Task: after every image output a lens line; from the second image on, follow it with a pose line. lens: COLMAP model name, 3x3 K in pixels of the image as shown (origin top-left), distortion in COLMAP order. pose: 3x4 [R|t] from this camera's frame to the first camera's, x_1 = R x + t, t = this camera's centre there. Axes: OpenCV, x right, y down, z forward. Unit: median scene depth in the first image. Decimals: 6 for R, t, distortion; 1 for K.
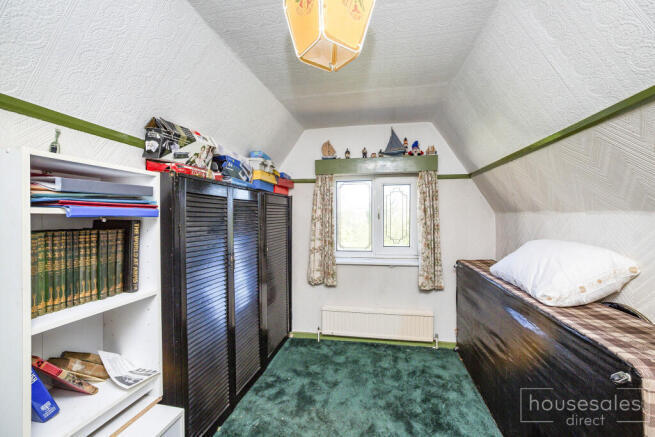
lens RADIAL K [[269.0, 0, 331.9], [0, 269.0, 219.3], [0, 0, 1]] dist [-0.001755, -0.000116]
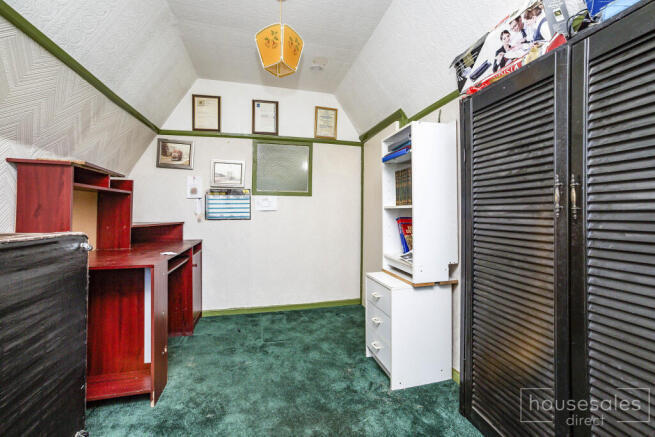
lens RADIAL K [[269.0, 0, 329.3], [0, 269.0, 212.5], [0, 0, 1]] dist [-0.001755, -0.000116]
pose [[-0.901628, 0.016800, -0.432186, 0.276502], [0.016727, 0.999852, 0.003972, 0.213802], [0.432189, -0.003648, -0.901776, 1.567083]]
